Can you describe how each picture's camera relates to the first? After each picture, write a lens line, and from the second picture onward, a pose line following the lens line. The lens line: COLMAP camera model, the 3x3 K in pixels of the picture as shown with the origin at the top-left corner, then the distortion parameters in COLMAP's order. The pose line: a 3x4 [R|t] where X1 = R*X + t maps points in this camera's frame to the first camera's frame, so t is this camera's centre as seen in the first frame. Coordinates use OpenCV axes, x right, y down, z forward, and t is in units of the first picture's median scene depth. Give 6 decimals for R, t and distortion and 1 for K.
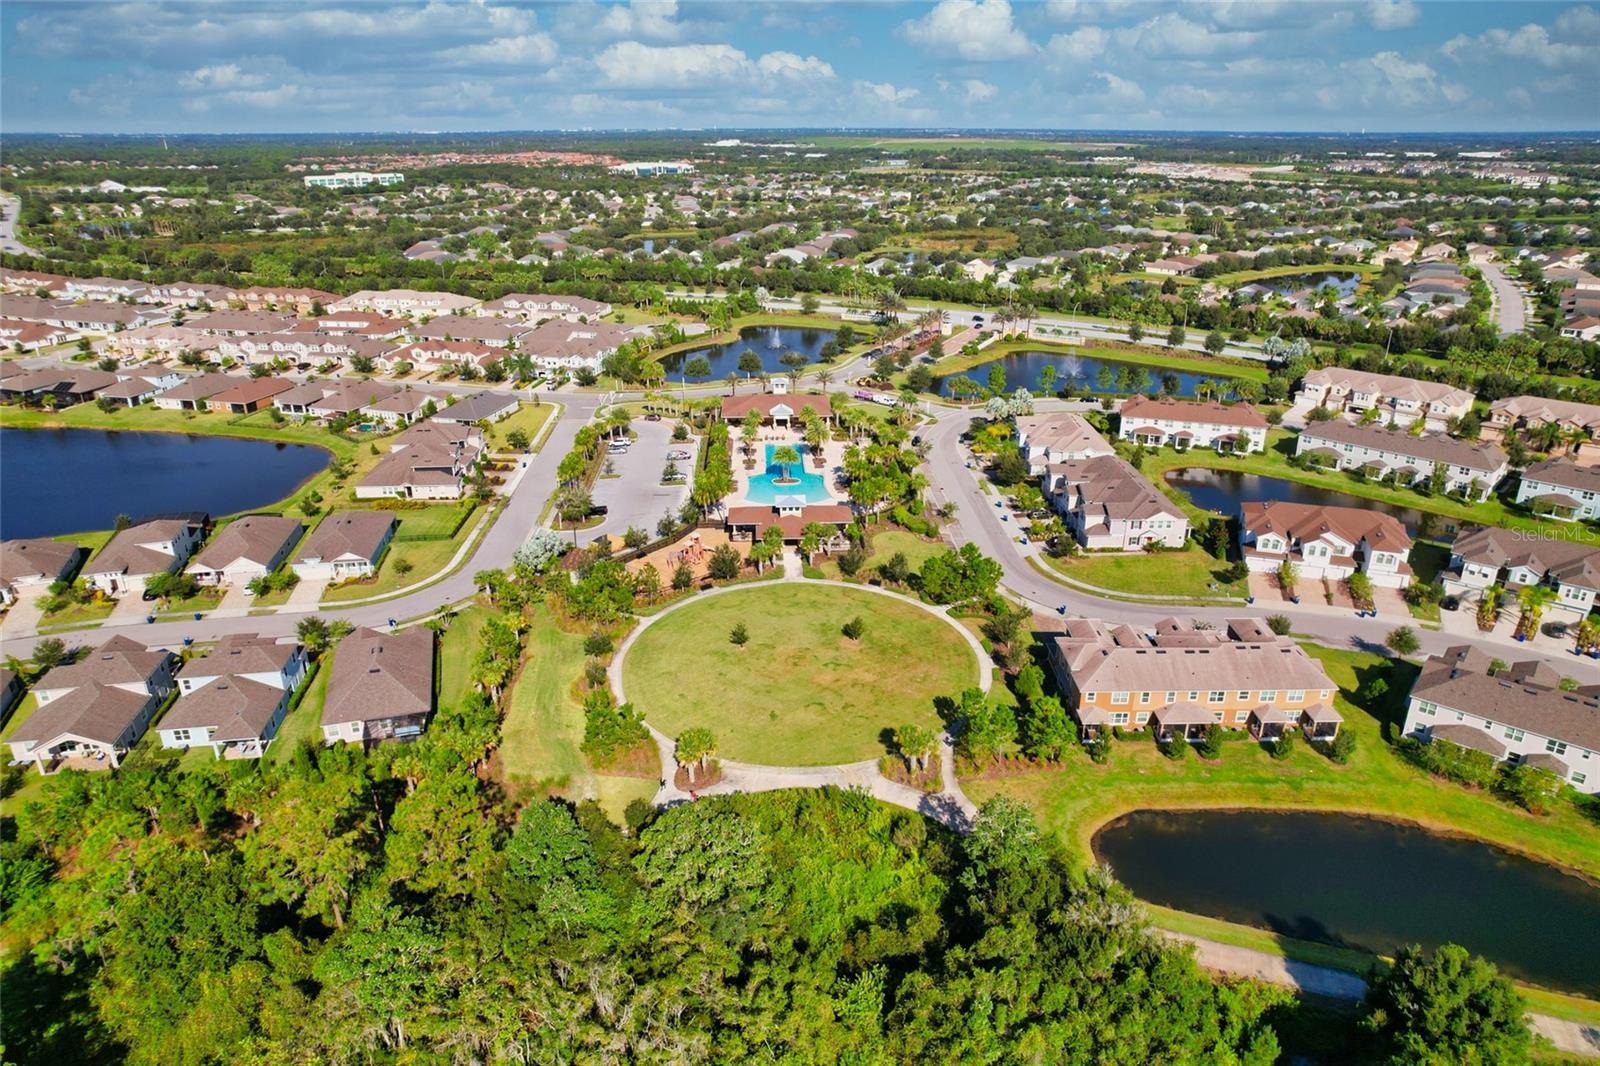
lens RADIAL K [[1028.5, 0, 807.3], [0, 1028.5, 536.4], [0, 0, 1]] dist [-0.071006, 0.063759]
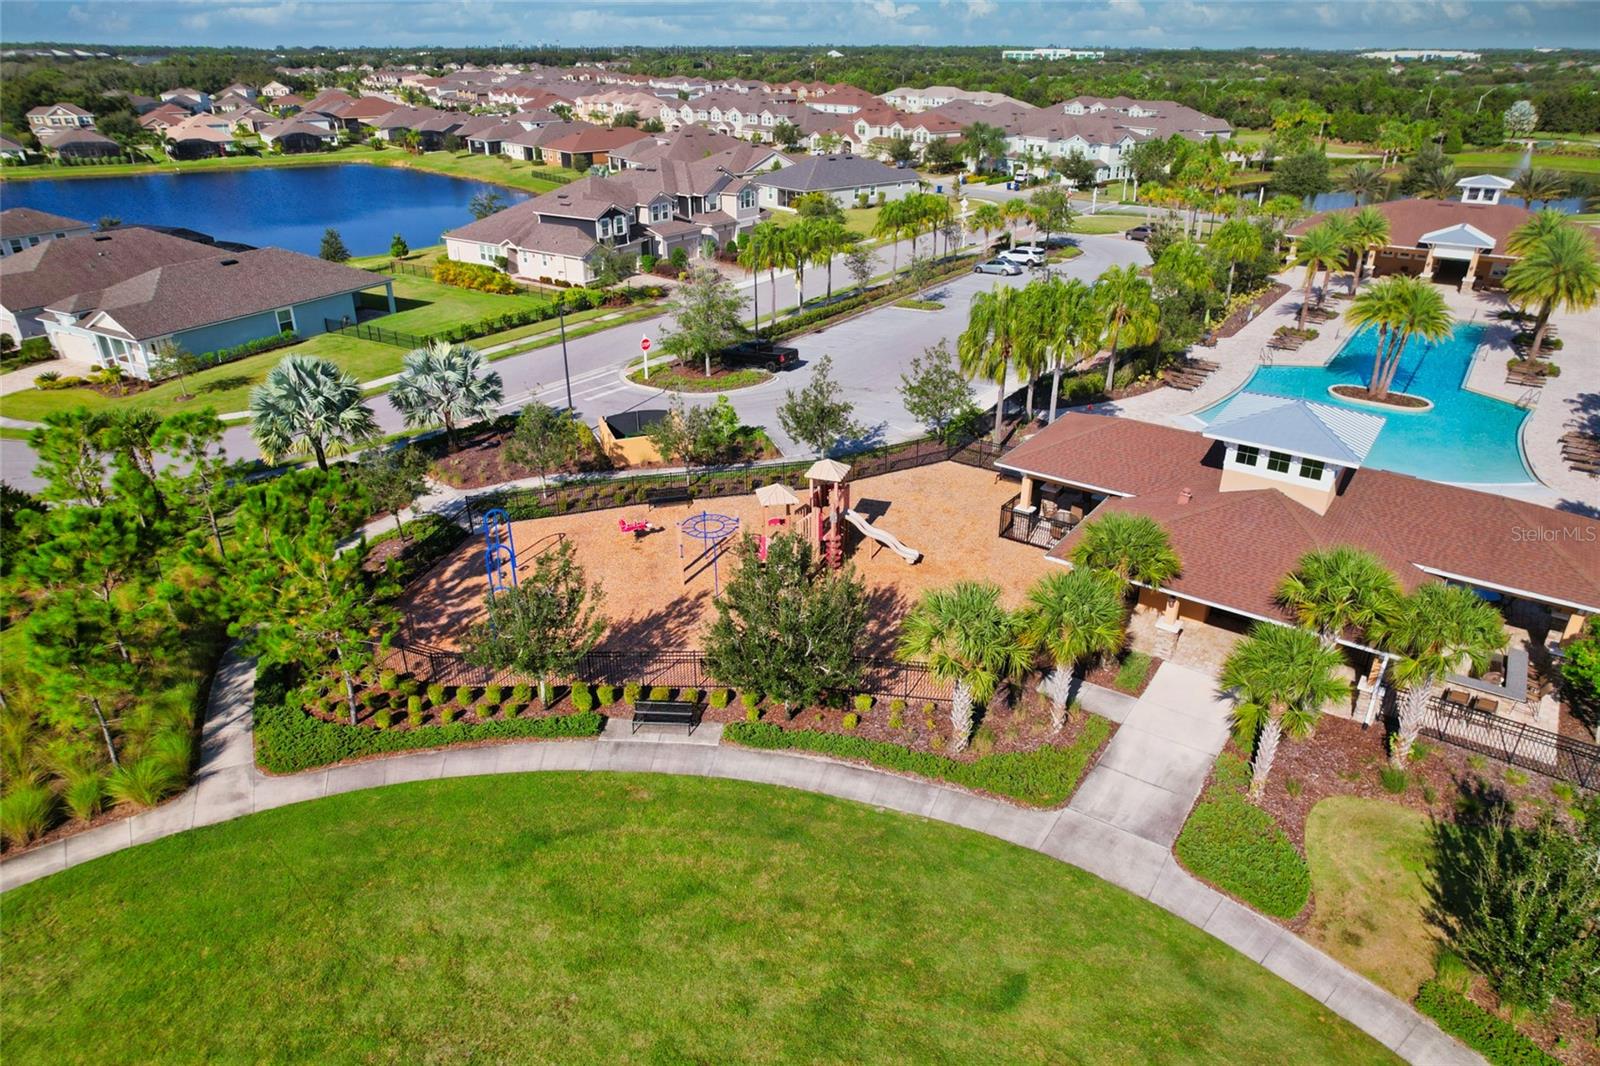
lens RADIAL K [[1028.5, 0, 807.3], [0, 1028.5, 536.4], [0, 0, 1]] dist [-0.071006, 0.063759]
pose [[0.789485, 0.270452, -0.550972, 0.020380], [-0.235351, 0.962460, 0.135203, -0.014447], [0.566854, 0.022931, 0.823499, 0.628944]]
